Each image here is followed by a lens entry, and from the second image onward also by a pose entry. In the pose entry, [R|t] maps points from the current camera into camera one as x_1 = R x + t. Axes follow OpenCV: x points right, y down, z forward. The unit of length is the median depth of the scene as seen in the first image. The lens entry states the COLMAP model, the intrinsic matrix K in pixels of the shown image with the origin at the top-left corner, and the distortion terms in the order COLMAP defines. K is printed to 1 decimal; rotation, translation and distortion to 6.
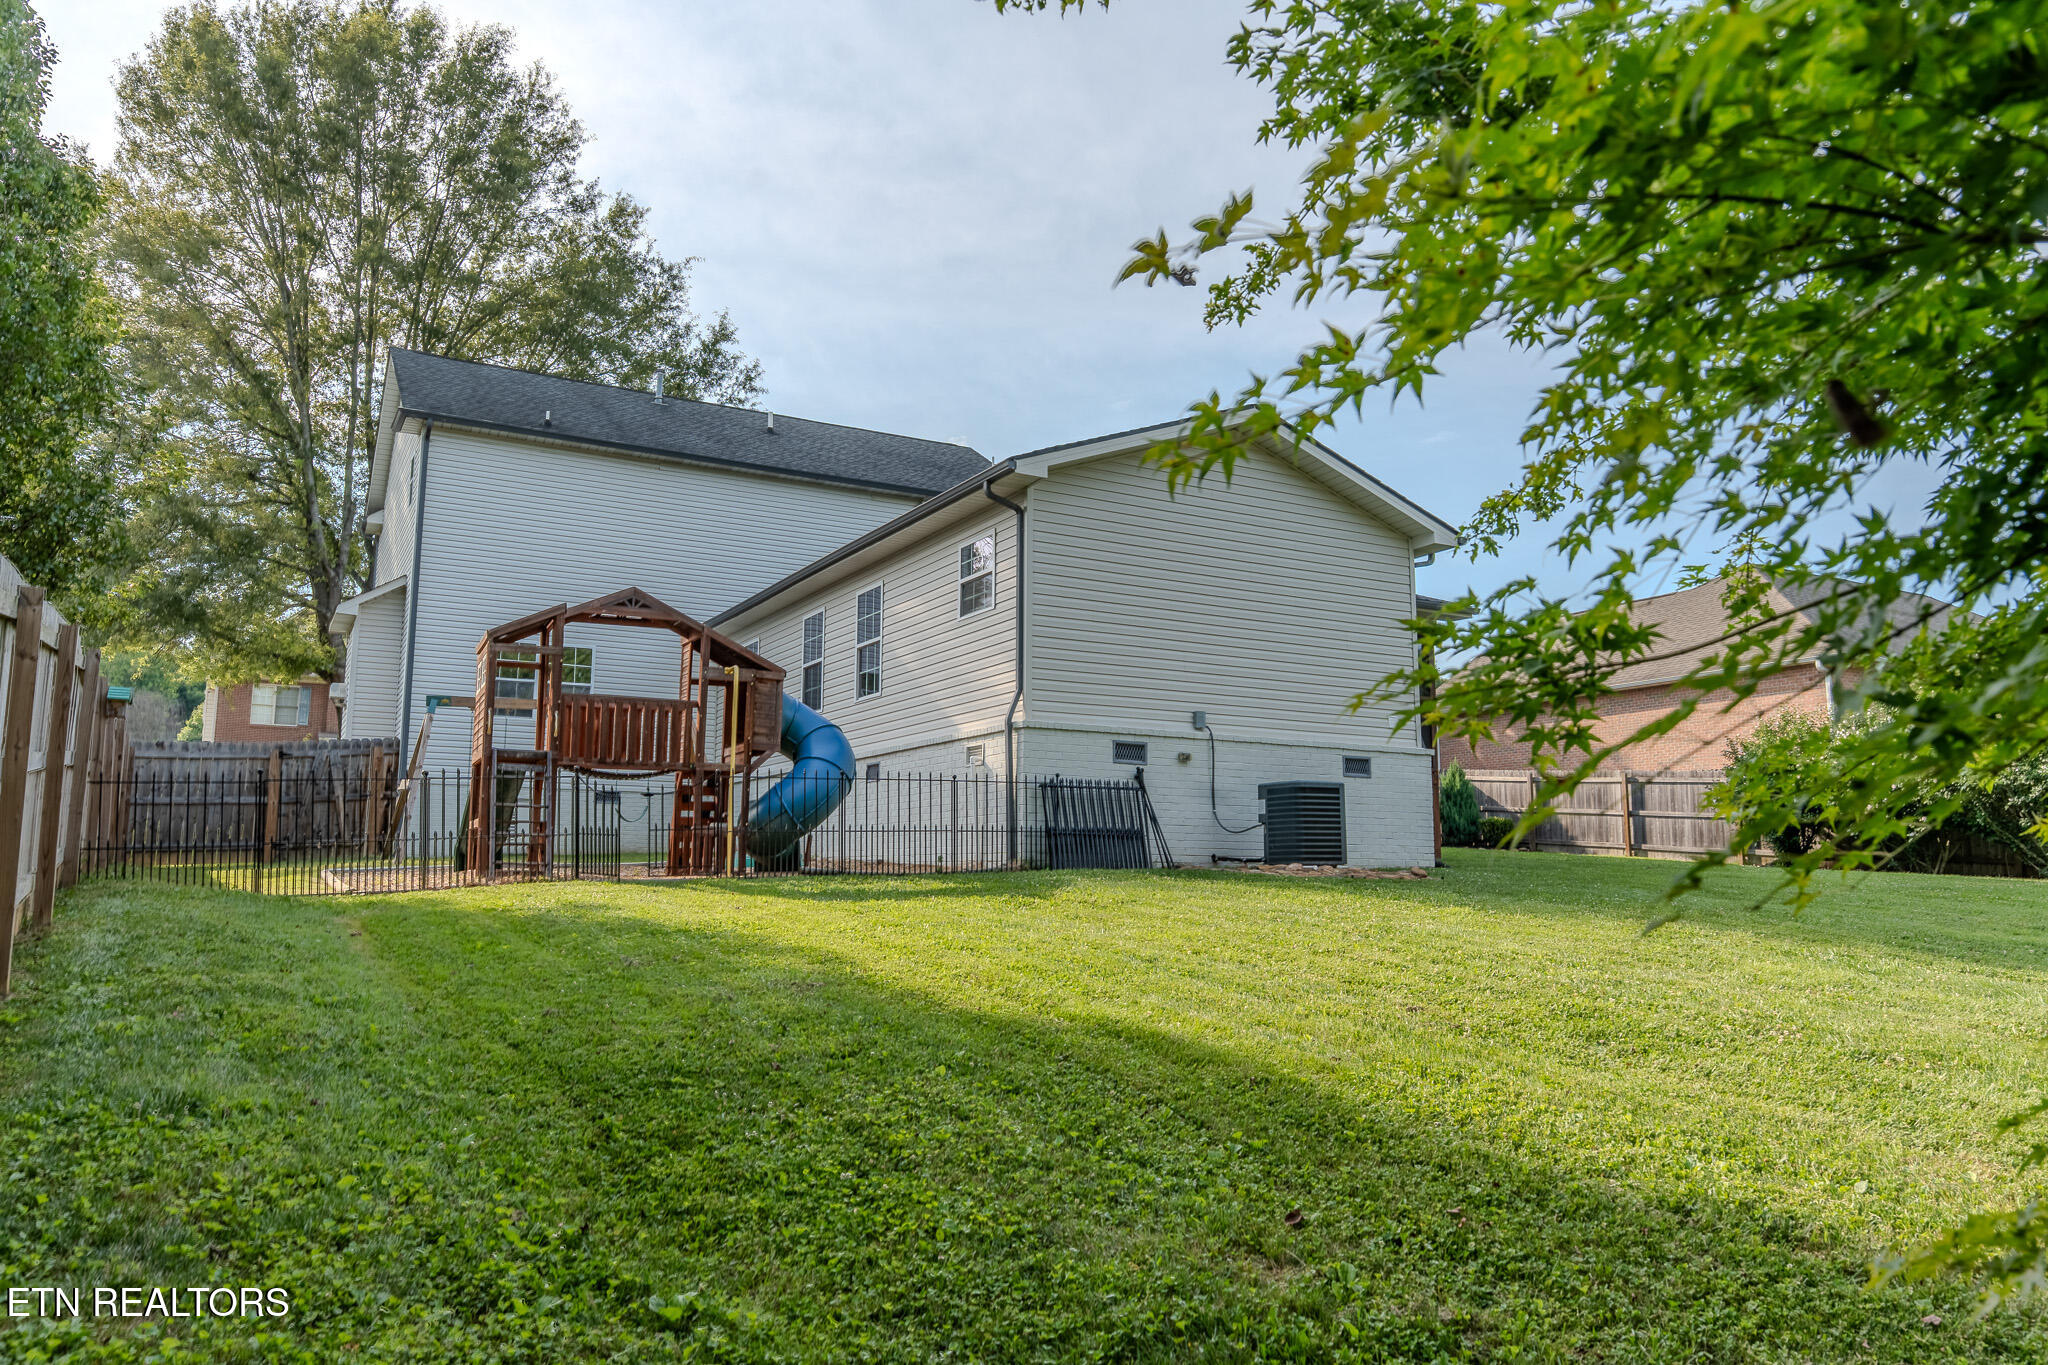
lens RADIAL K [[1400.7, 0, 1011.4], [0, 1400.7, 682.7], [0, 0, 1]] dist [-0.002072, -0.019140]
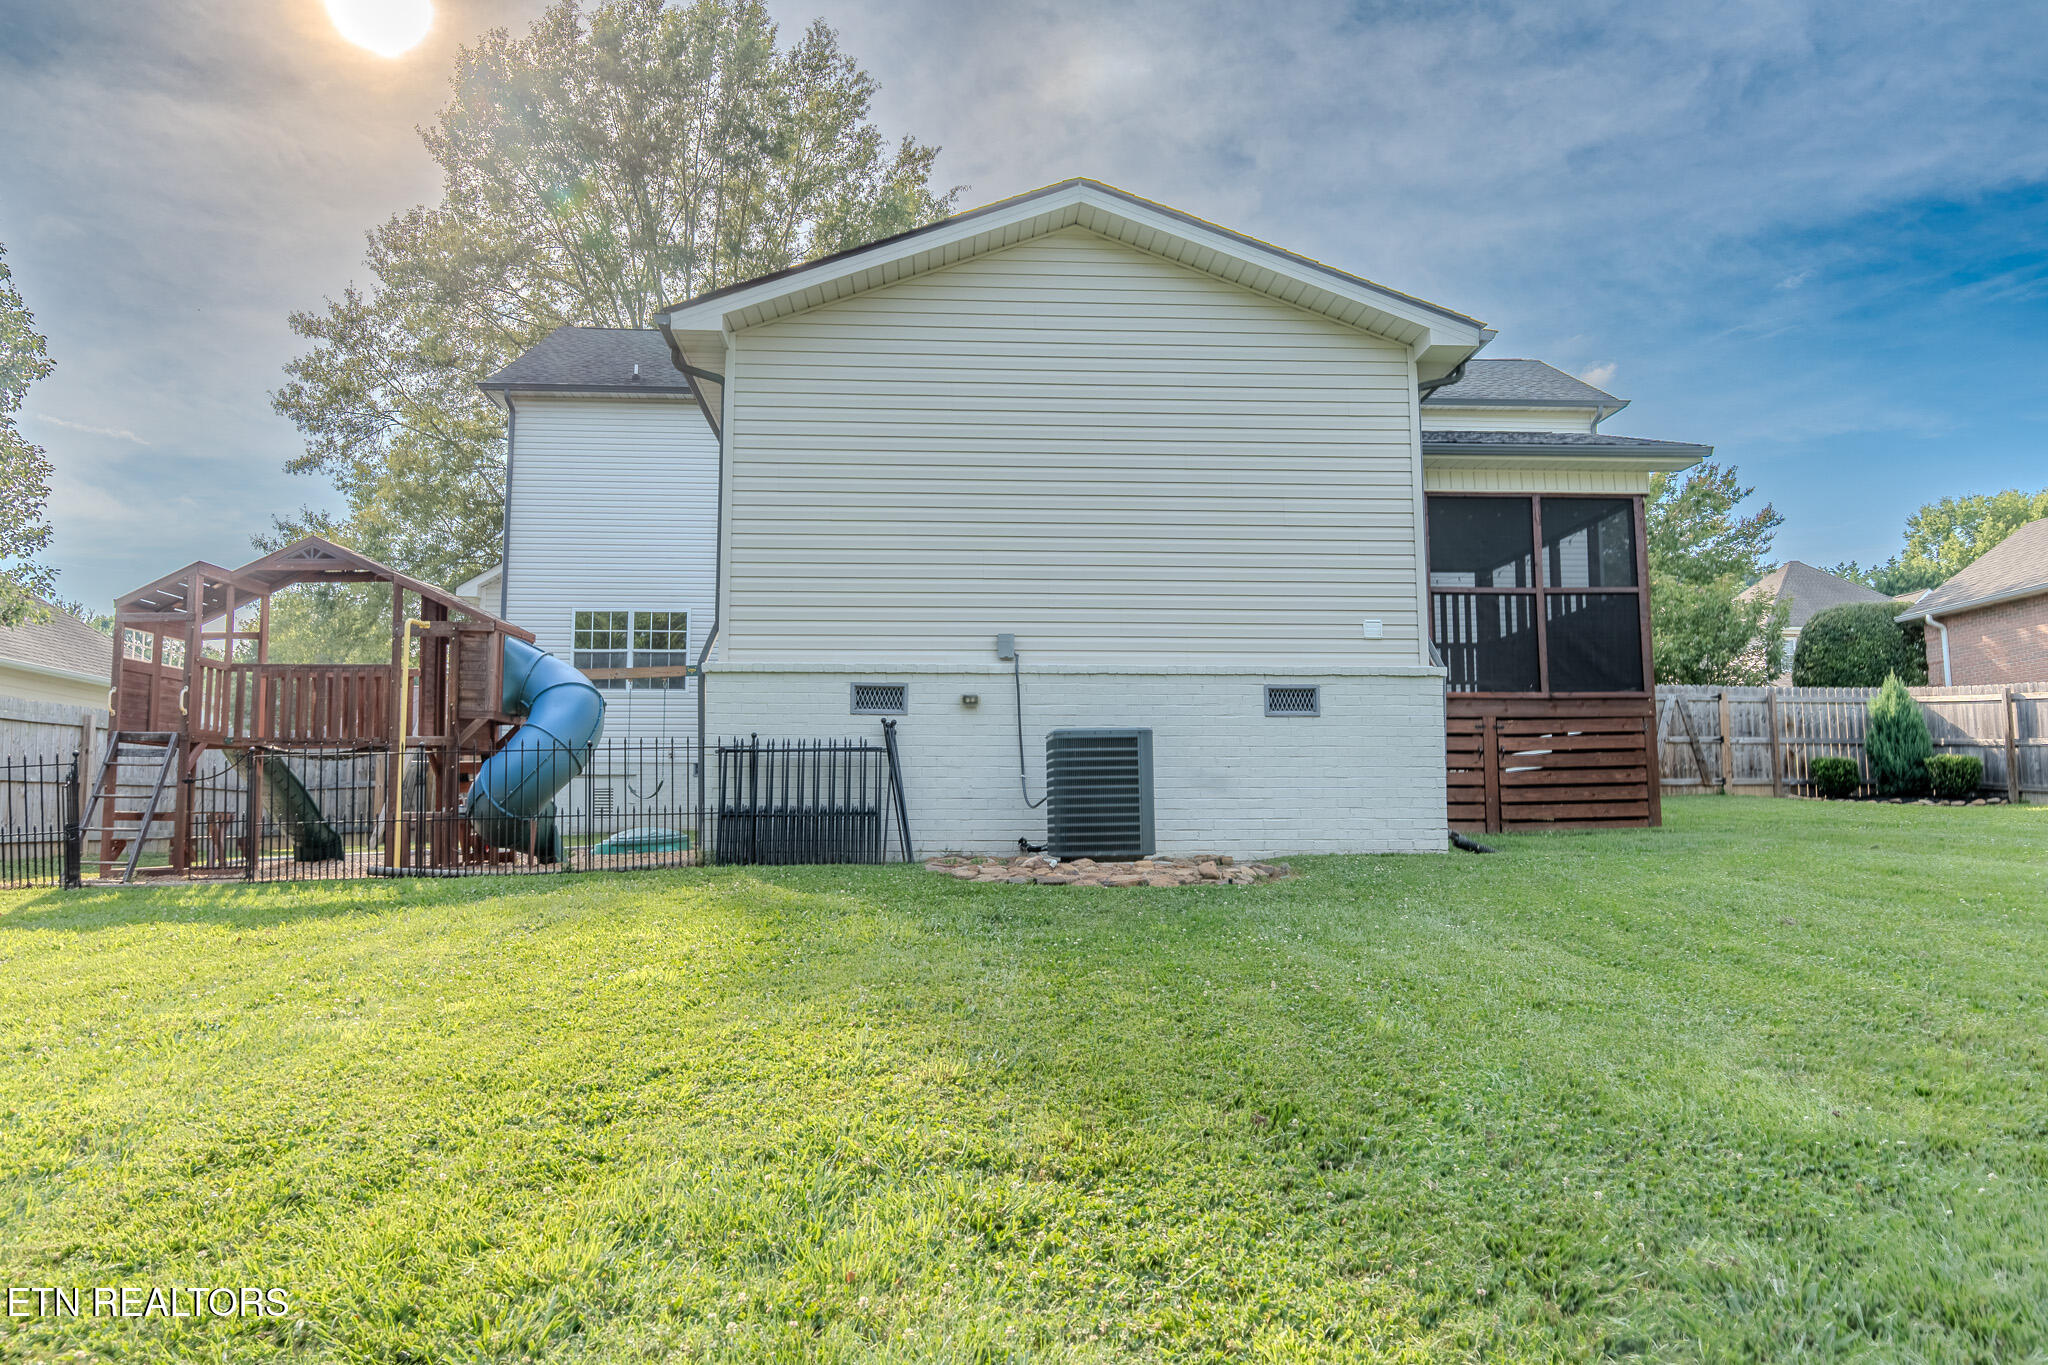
lens RADIAL K [[1383.2, 0, 1025.7], [0, 1383.2, 675.1], [0, 0, 1]] dist [-0.009613, -0.001221]
pose [[0.904386, -0.056355, -0.422978, 0.433857], [0.068602, 0.997549, 0.013771, 0.032037], [0.421166, -0.041472, 0.906035, 0.380825]]
